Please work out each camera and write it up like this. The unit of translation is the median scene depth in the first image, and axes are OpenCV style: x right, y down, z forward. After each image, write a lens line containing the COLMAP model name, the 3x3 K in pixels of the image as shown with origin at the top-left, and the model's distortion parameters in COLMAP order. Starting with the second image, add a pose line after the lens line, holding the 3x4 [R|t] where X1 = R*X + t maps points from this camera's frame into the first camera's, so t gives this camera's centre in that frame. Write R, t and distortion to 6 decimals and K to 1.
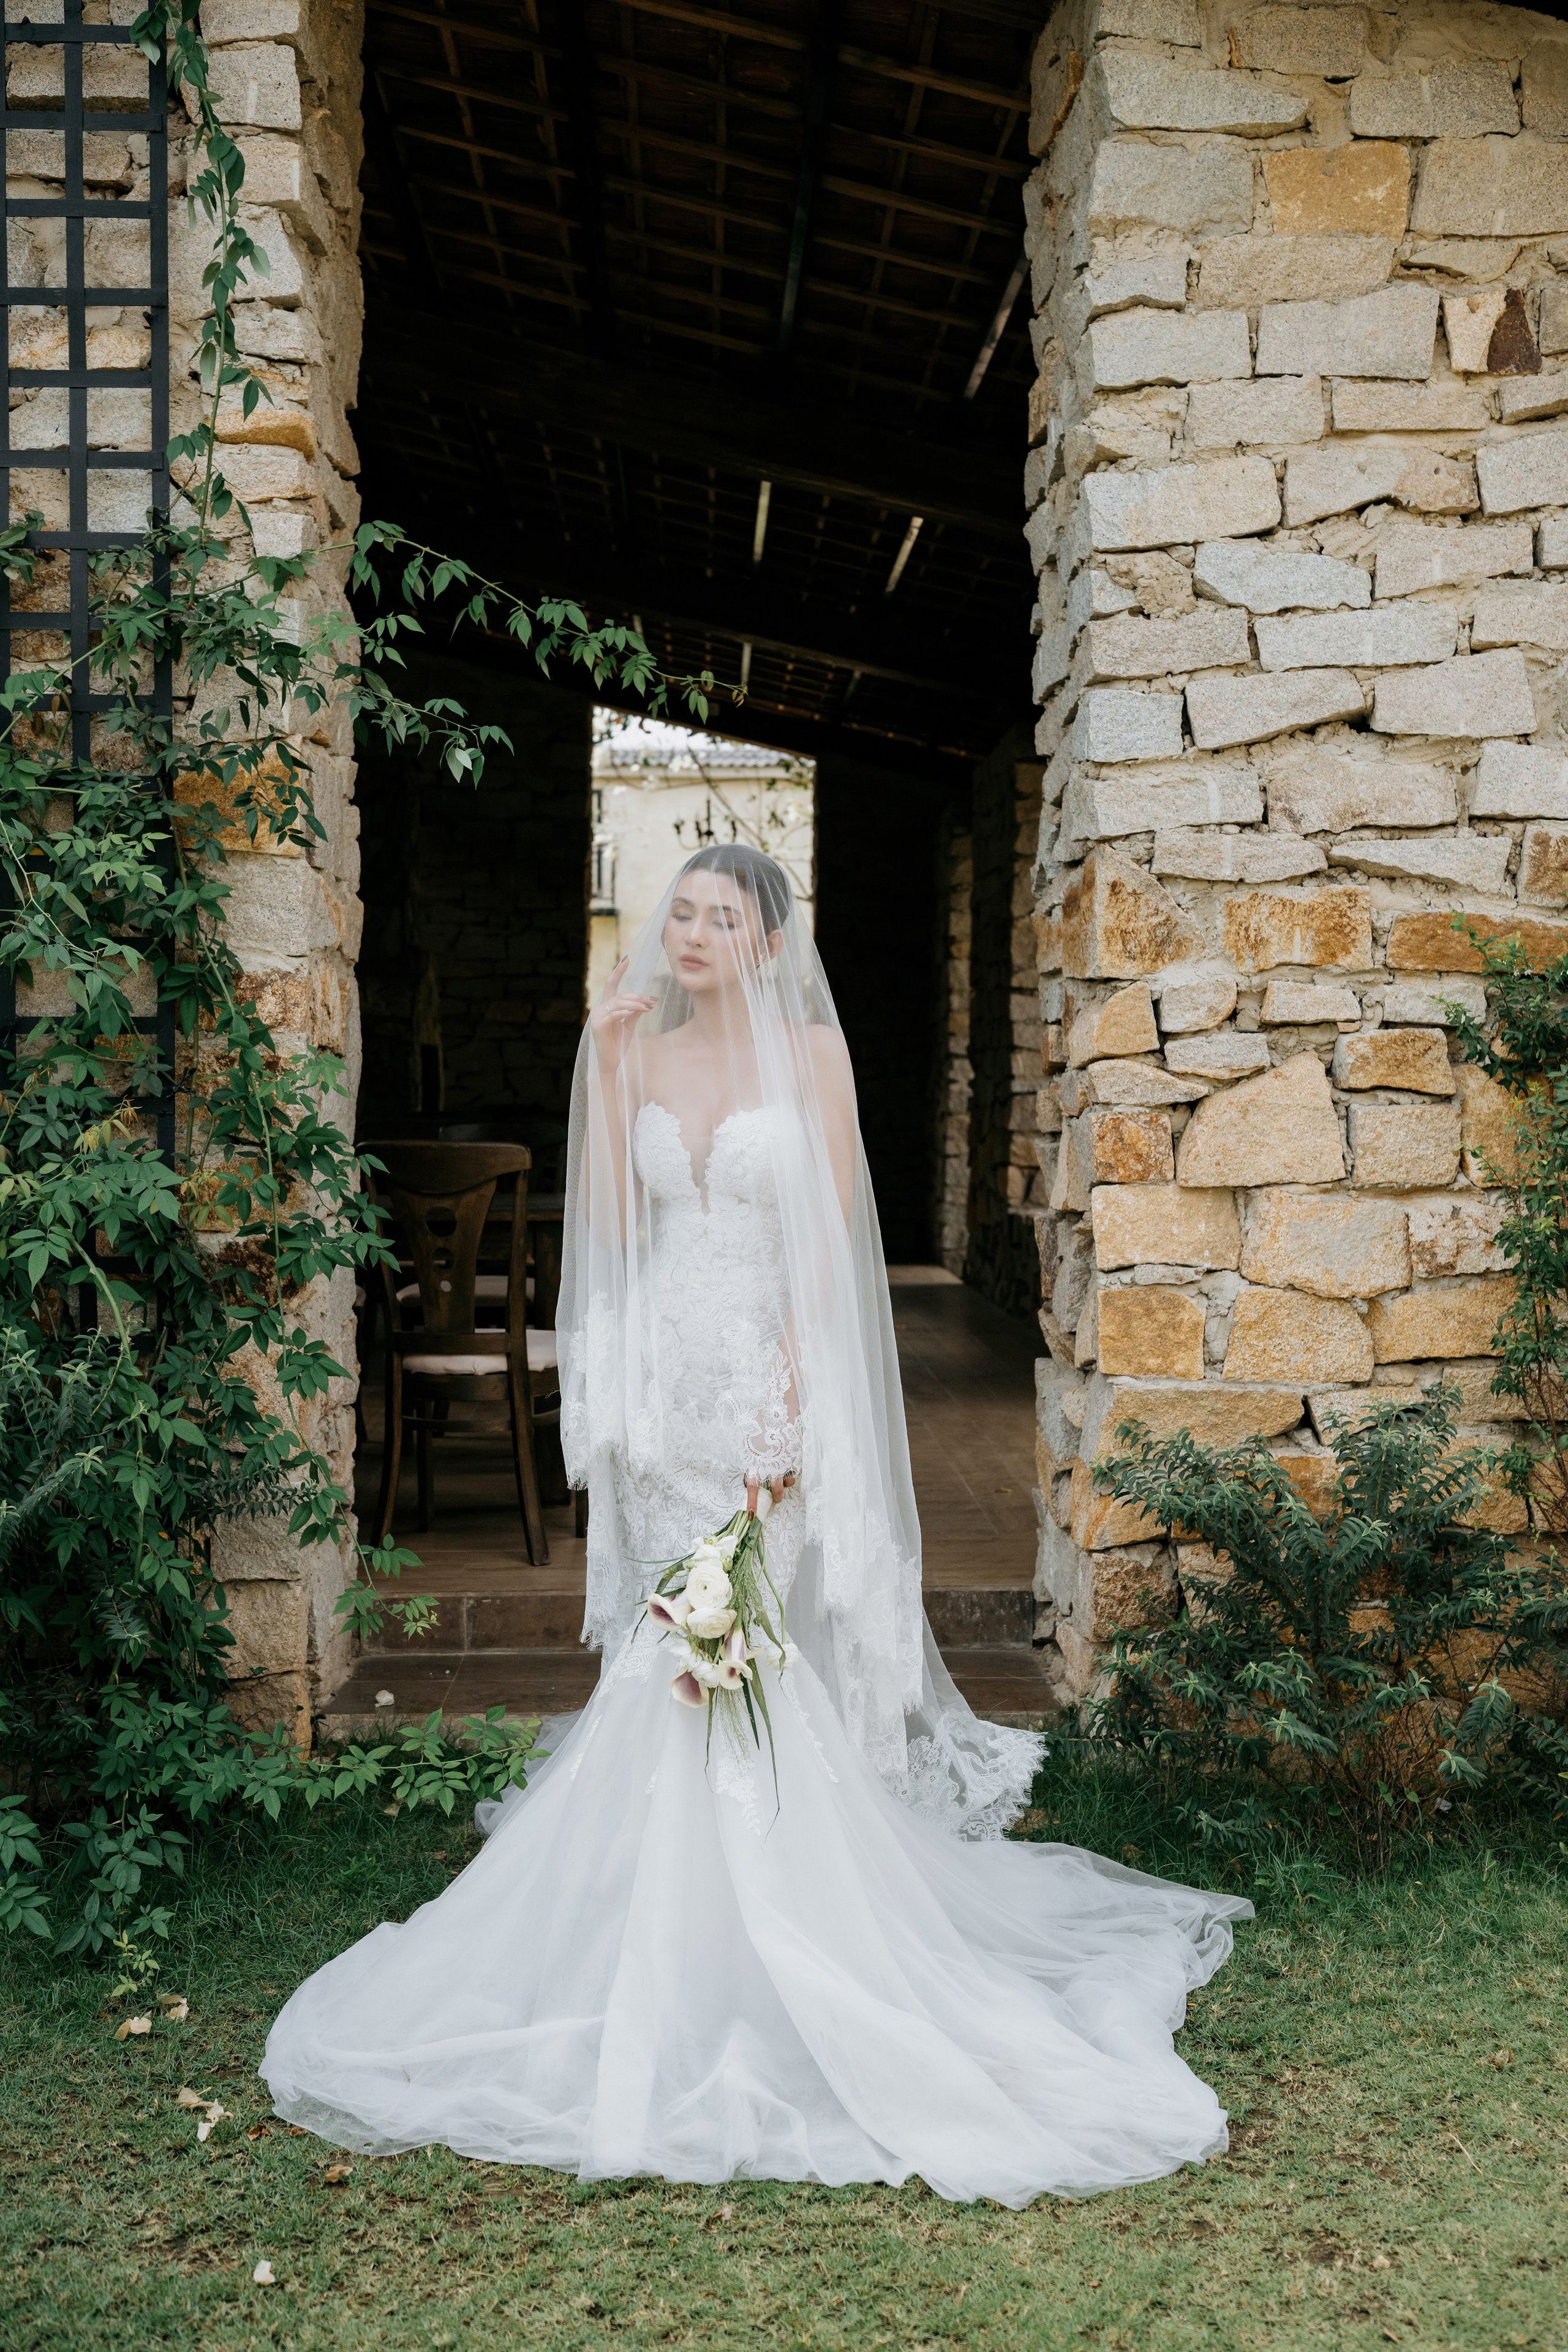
lens RADIAL K [[2599.7, 0, 808.2], [0, 2599.7, 1166.3], [0, 0, 1]] dist [-0.003787, -0.006862]
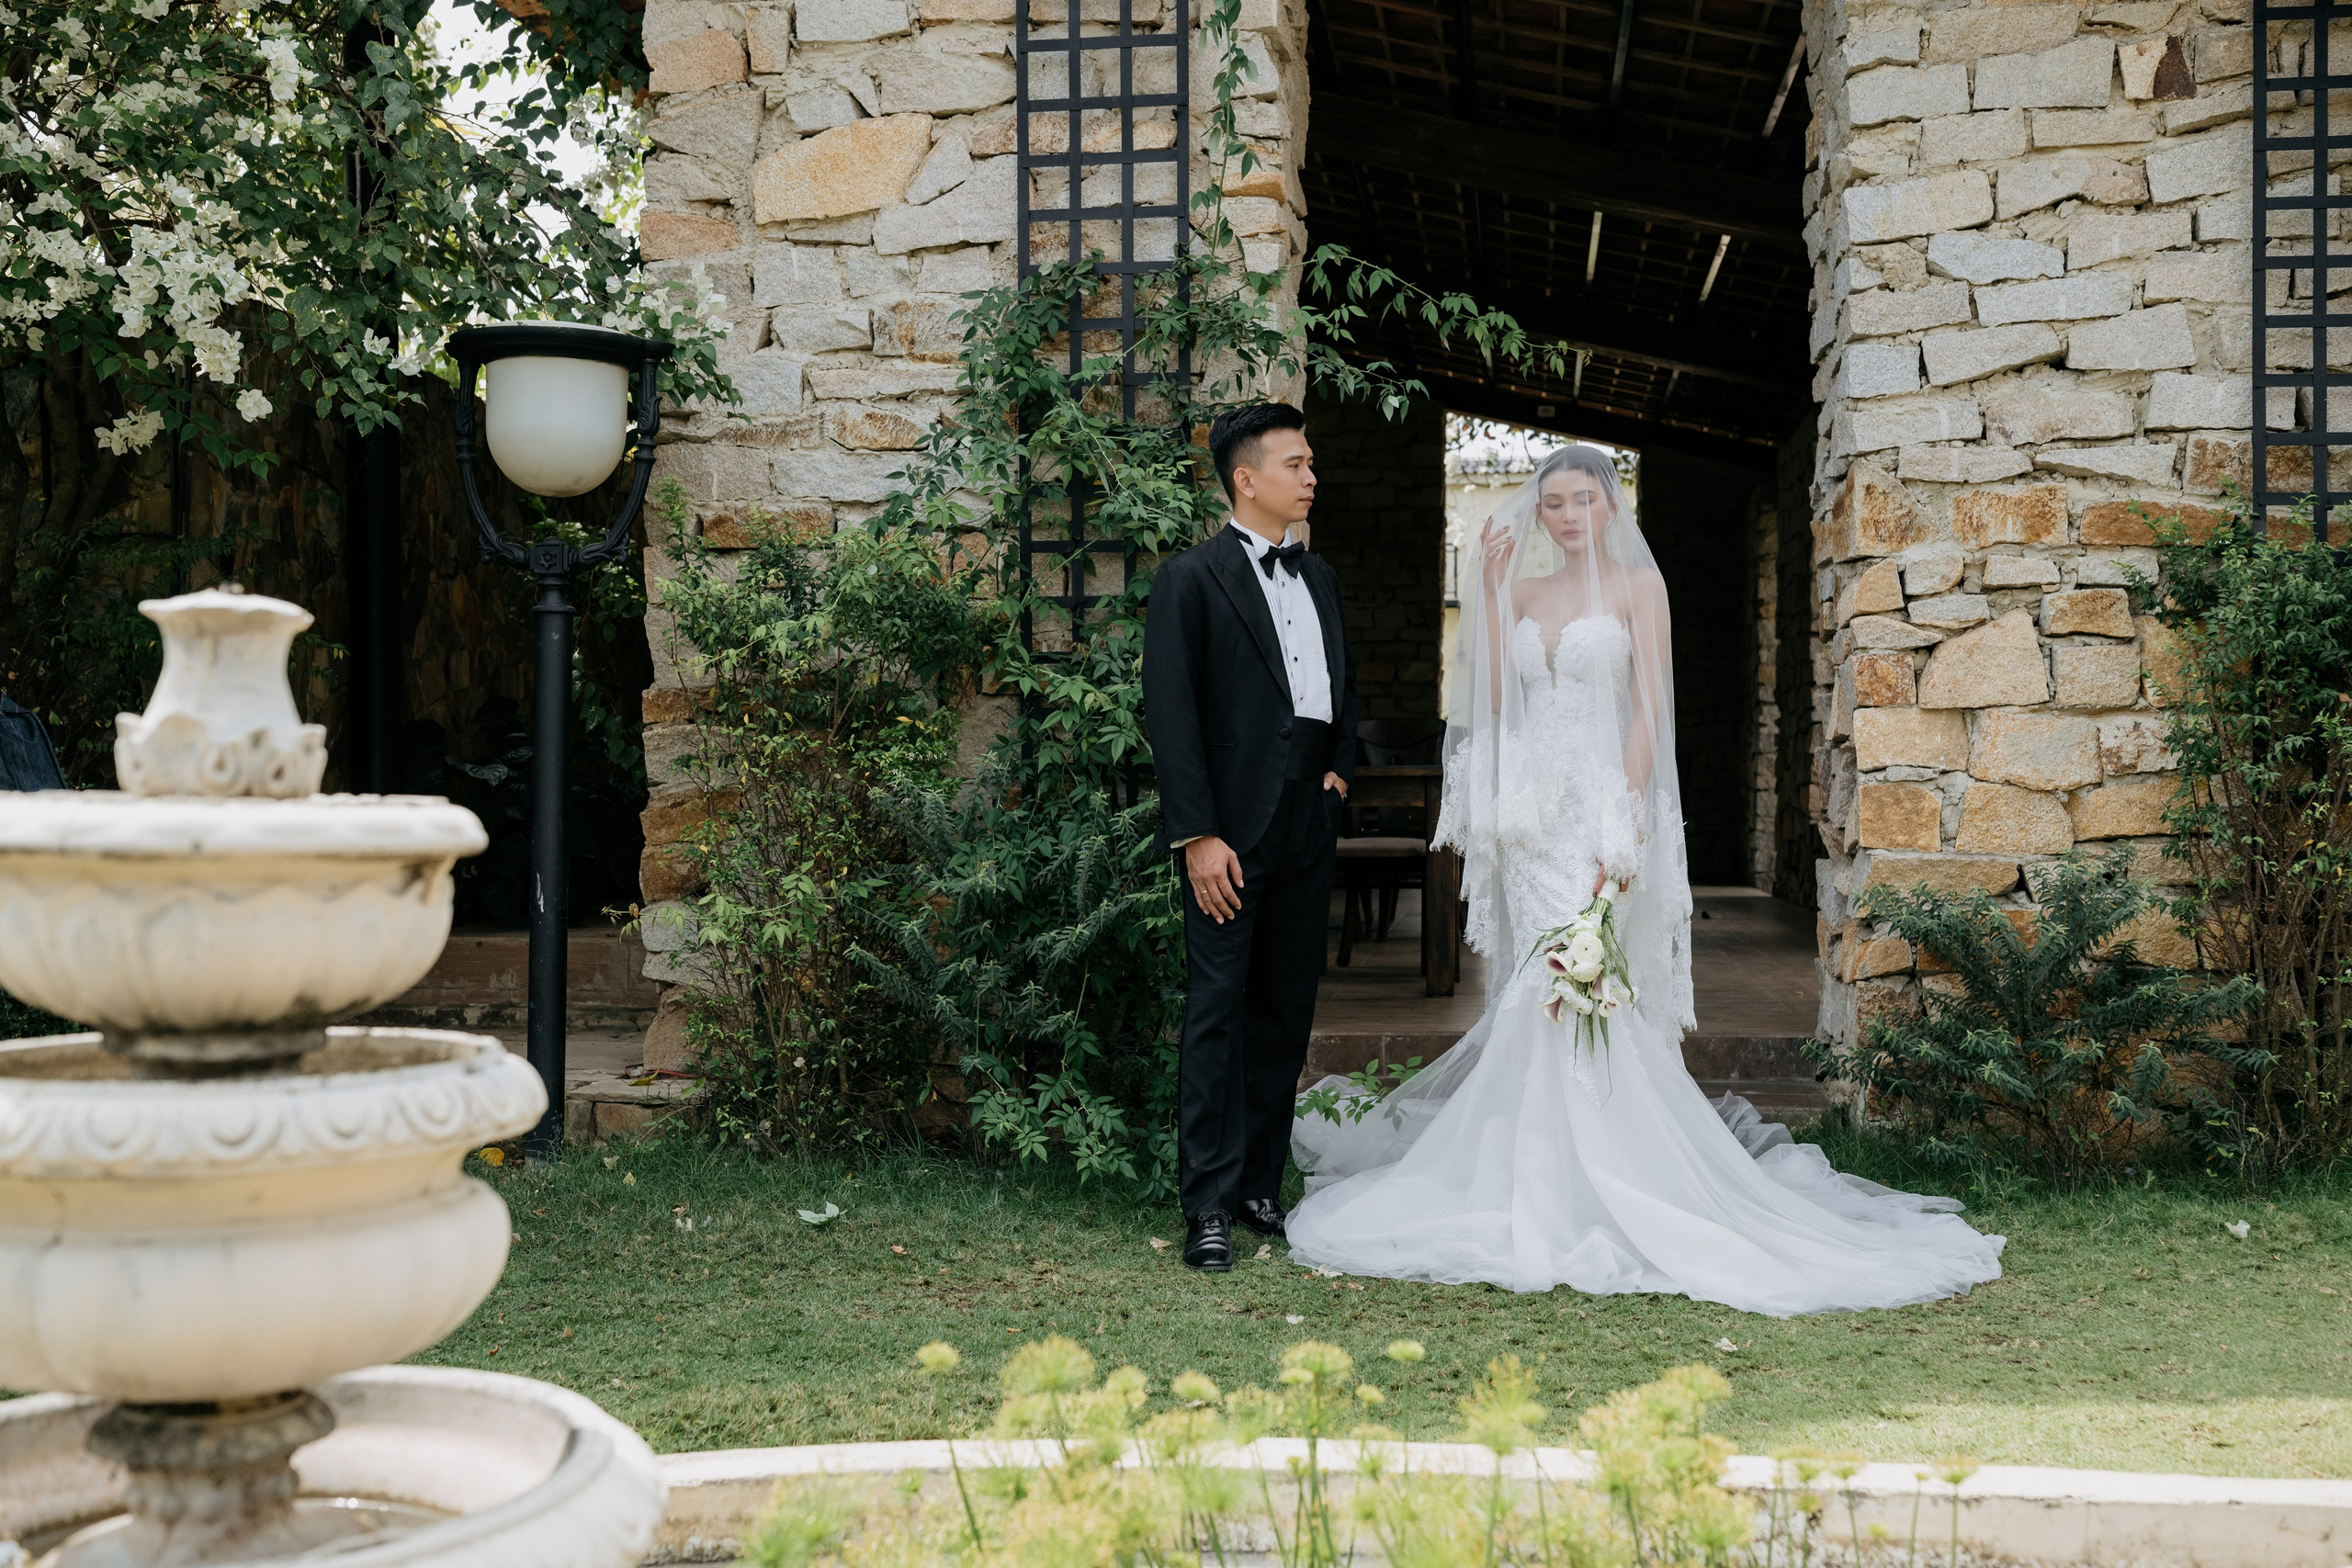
lens RADIAL K [[2441.5, 0, 1176.0], [0, 2441.5, 784.0], [0, 0, 1]] dist [-0.000879, -0.009682]
pose [[0.983121, -0.004485, -0.182902, -0.005579], [-0.001791, 0.999416, -0.034136, 0.090980], [0.182949, 0.033888, 0.982538, -0.315192]]
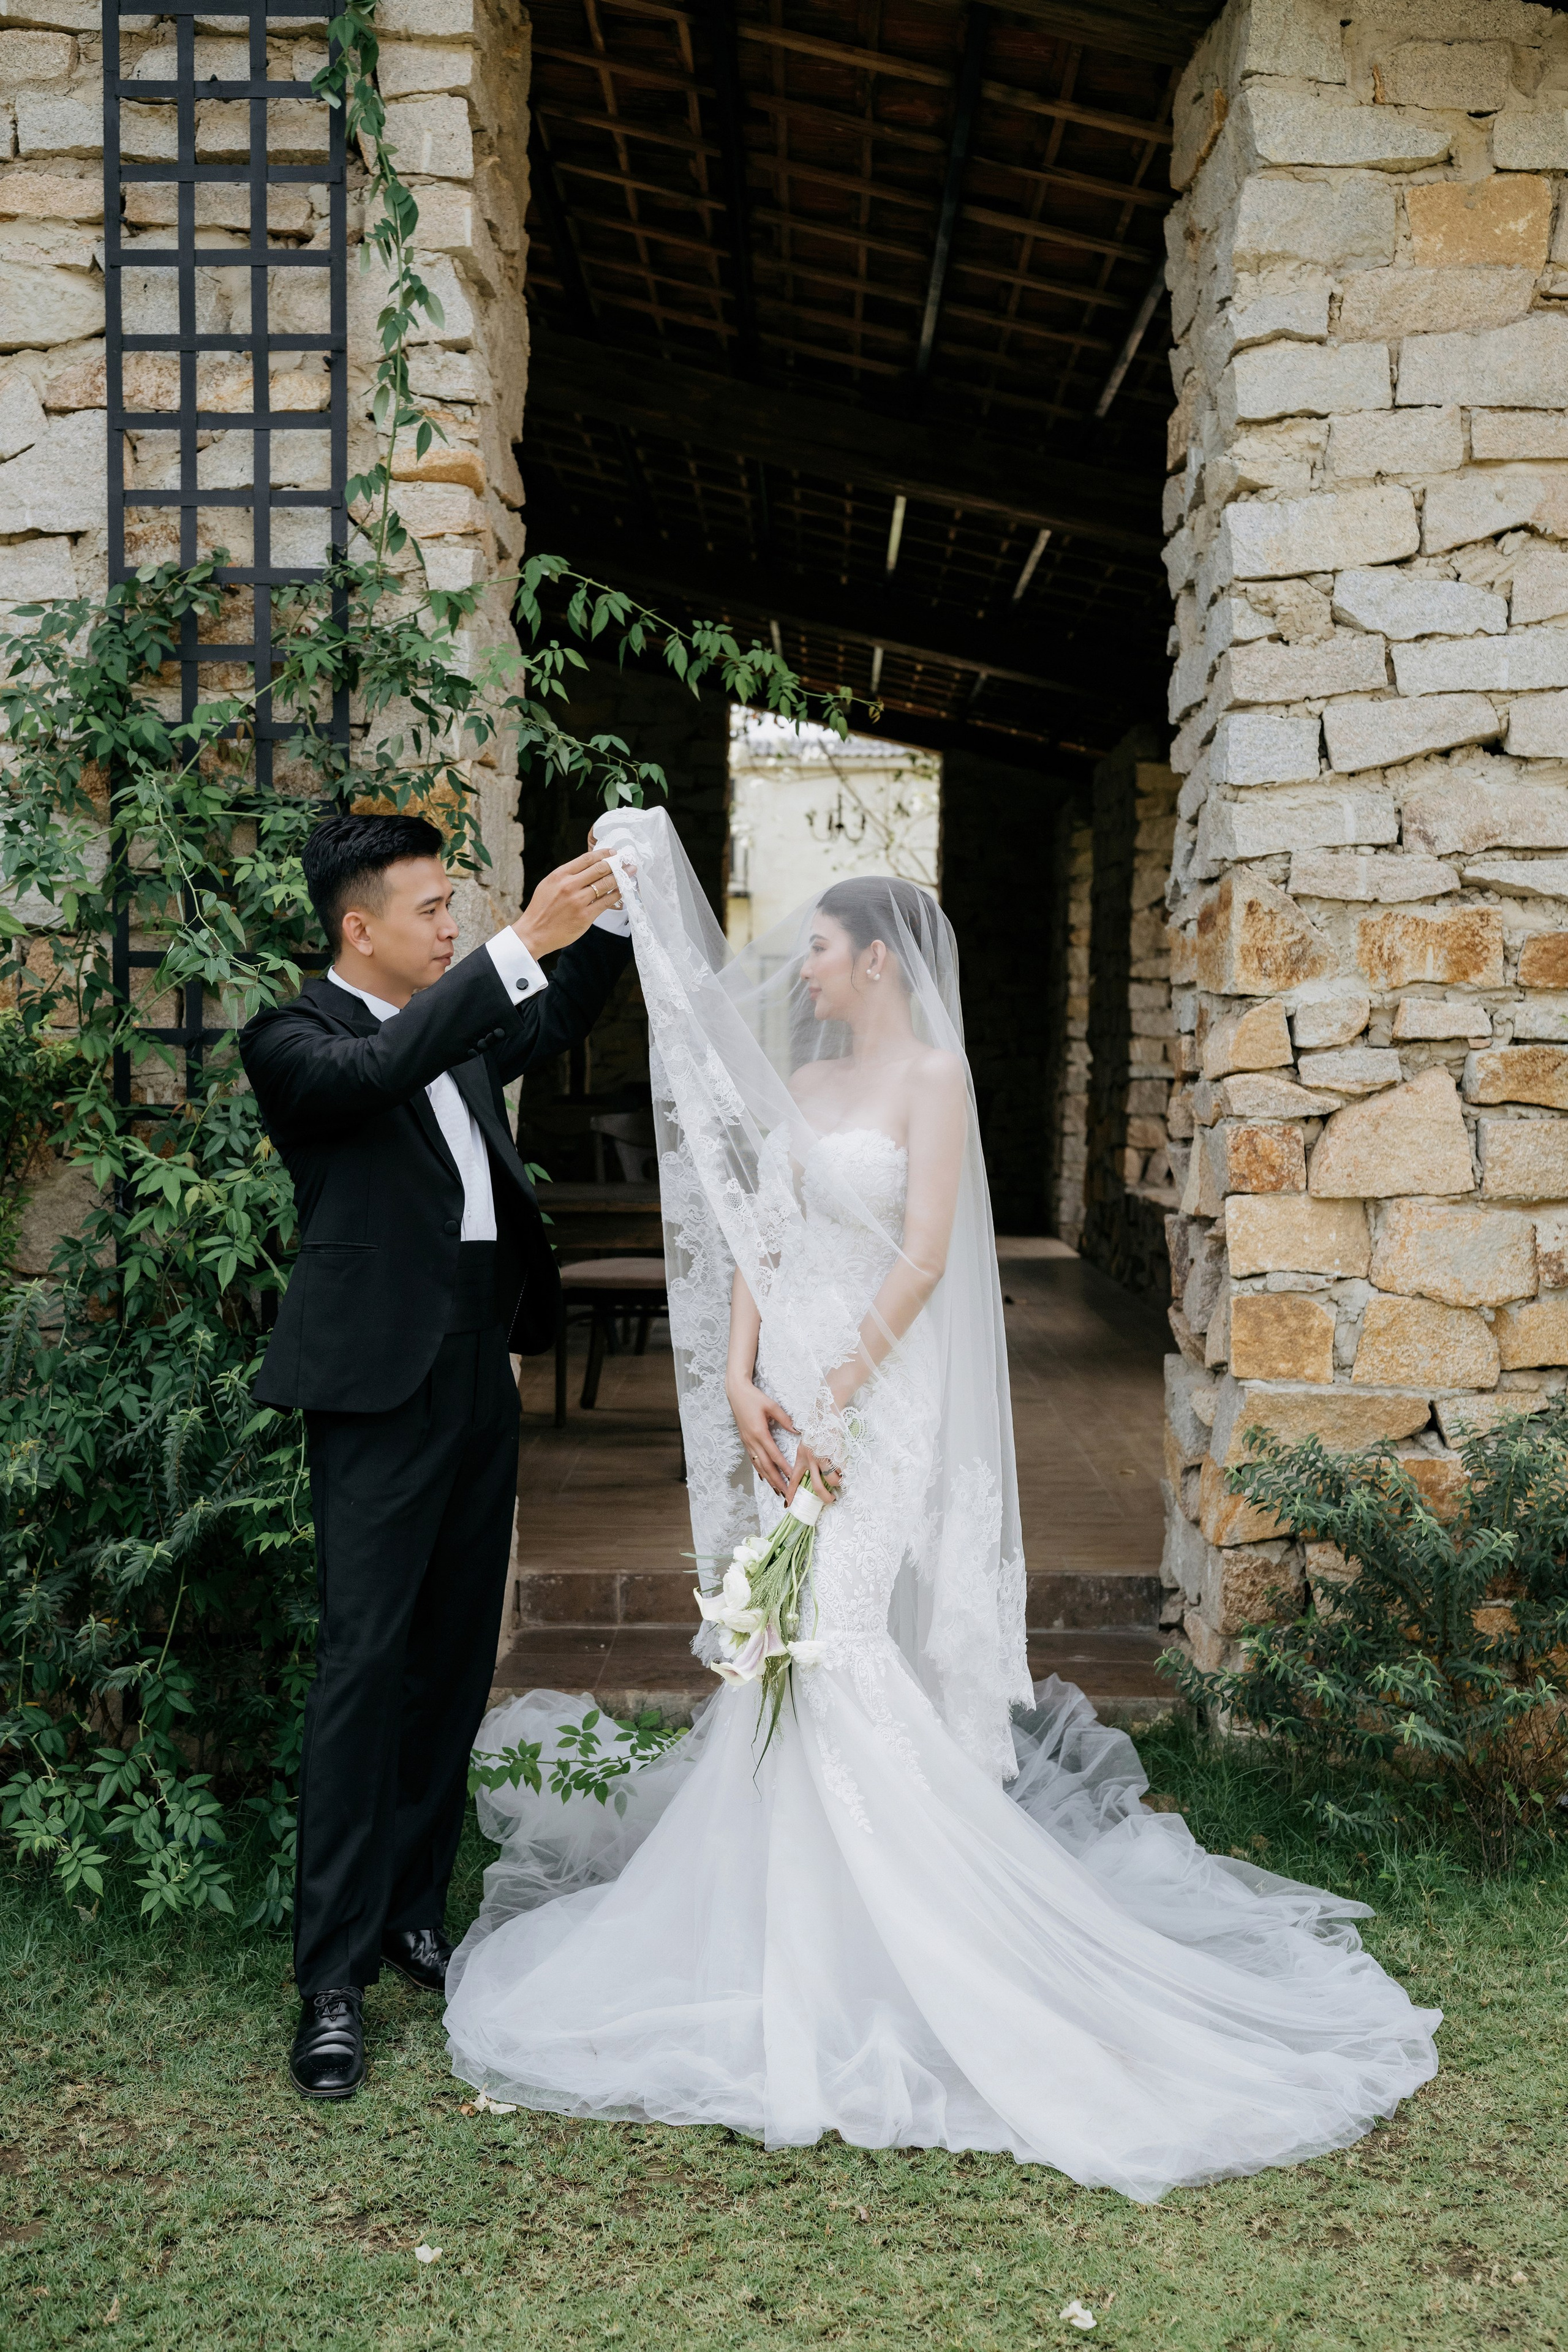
lens RADIAL K [[2441.7, 0, 784.0], [0, 2441.7, 1176.0], [0, 0, 1]] dist [-0.000879, -0.009682]
pose [[0.998363, 0.008190, -0.056609, -0.011482], [-0.007037, 0.999764, 0.020541, -0.019062], [0.056764, -0.020109, 0.998185, 0.019980]]
